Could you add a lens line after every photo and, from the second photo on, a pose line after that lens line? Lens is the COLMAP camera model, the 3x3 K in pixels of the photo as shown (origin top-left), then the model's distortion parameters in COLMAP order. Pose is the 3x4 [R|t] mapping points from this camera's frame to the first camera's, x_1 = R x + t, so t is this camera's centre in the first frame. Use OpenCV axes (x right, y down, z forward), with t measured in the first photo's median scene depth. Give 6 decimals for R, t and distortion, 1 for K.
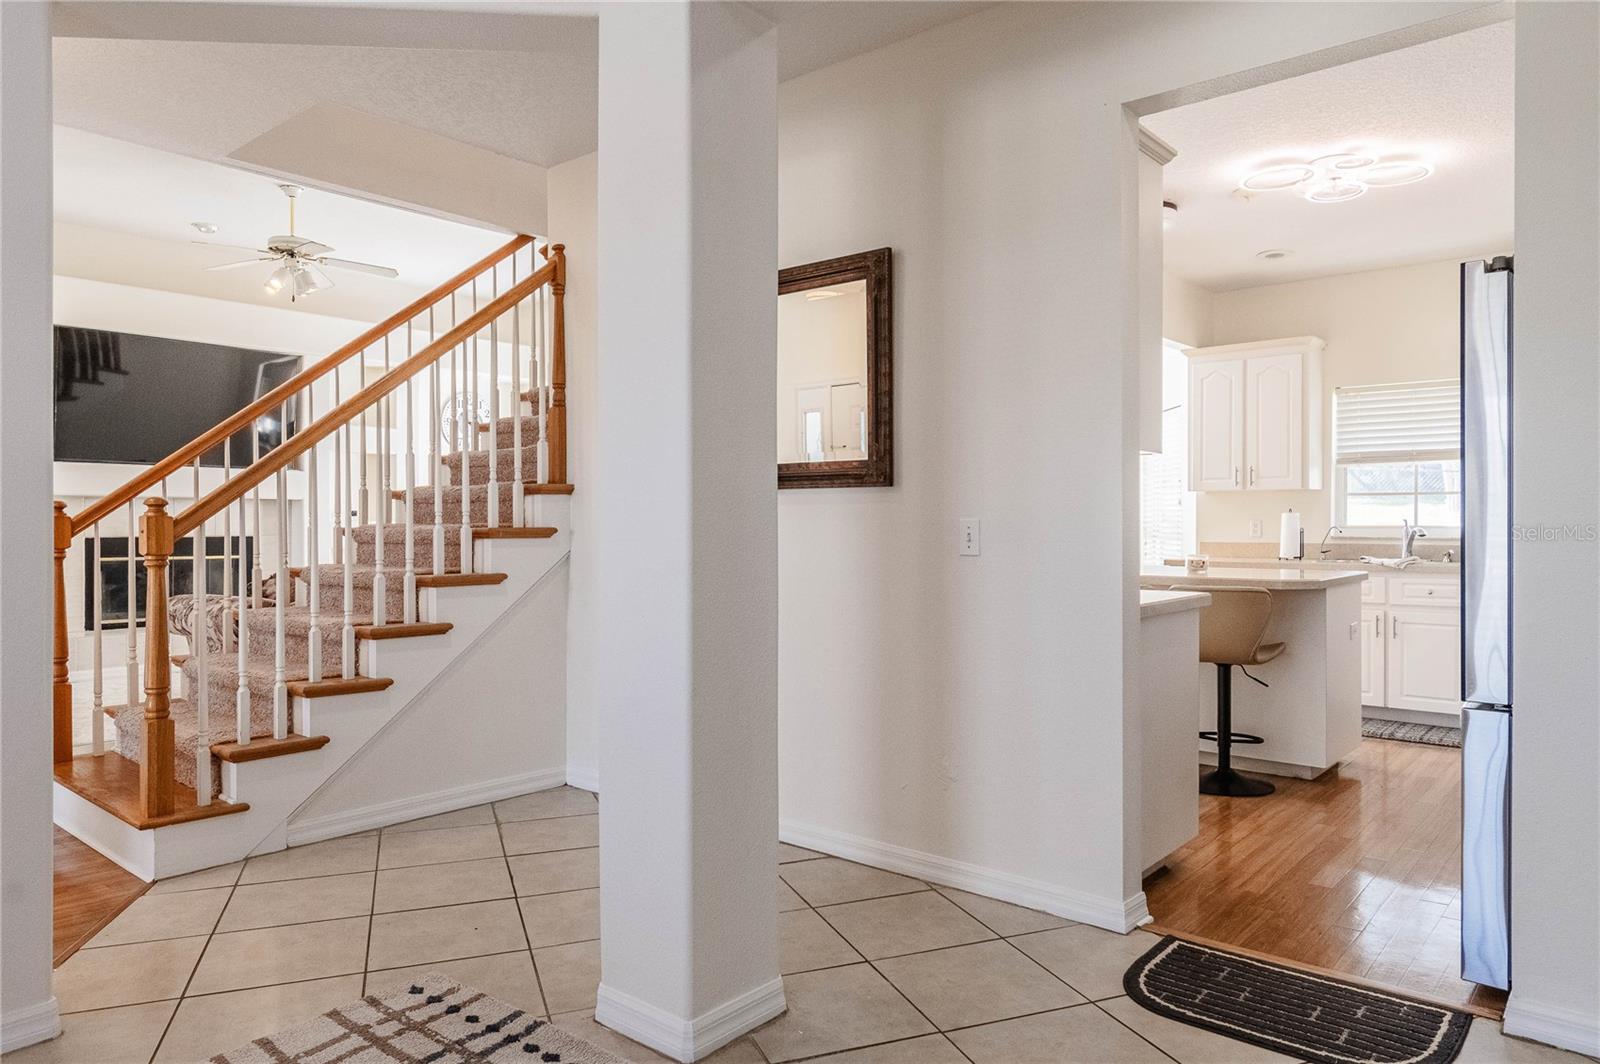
lens RADIAL K [[1047.5, 0, 810.0], [0, 1047.5, 526.0], [0, 0, 1]] dist [-0.006762, -0.000004]
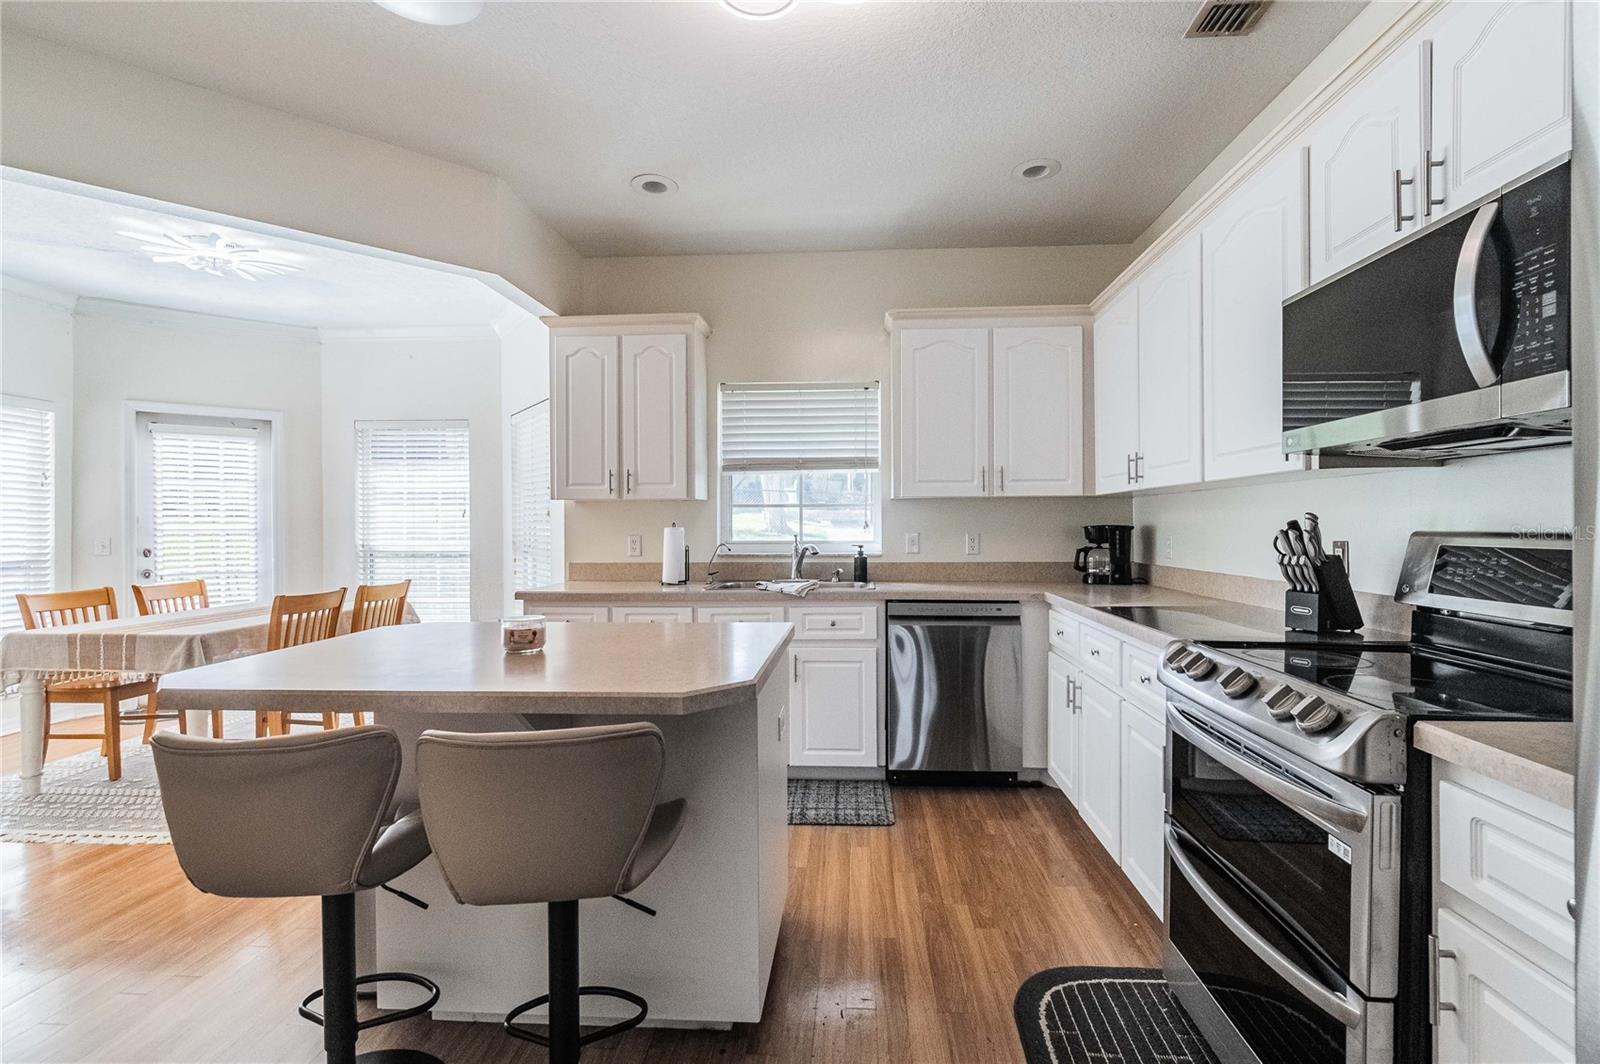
lens RADIAL K [[720.8, 0, 829.1], [0, 720.8, 533.3], [0, 0, 1]] dist [0.002290, -0.004278]
pose [[0.789357, -0.012973, 0.613797, 0.205921], [0.007500, 0.999906, 0.011489, -0.013594], [-0.613888, -0.004466, 0.789380, 0.474784]]
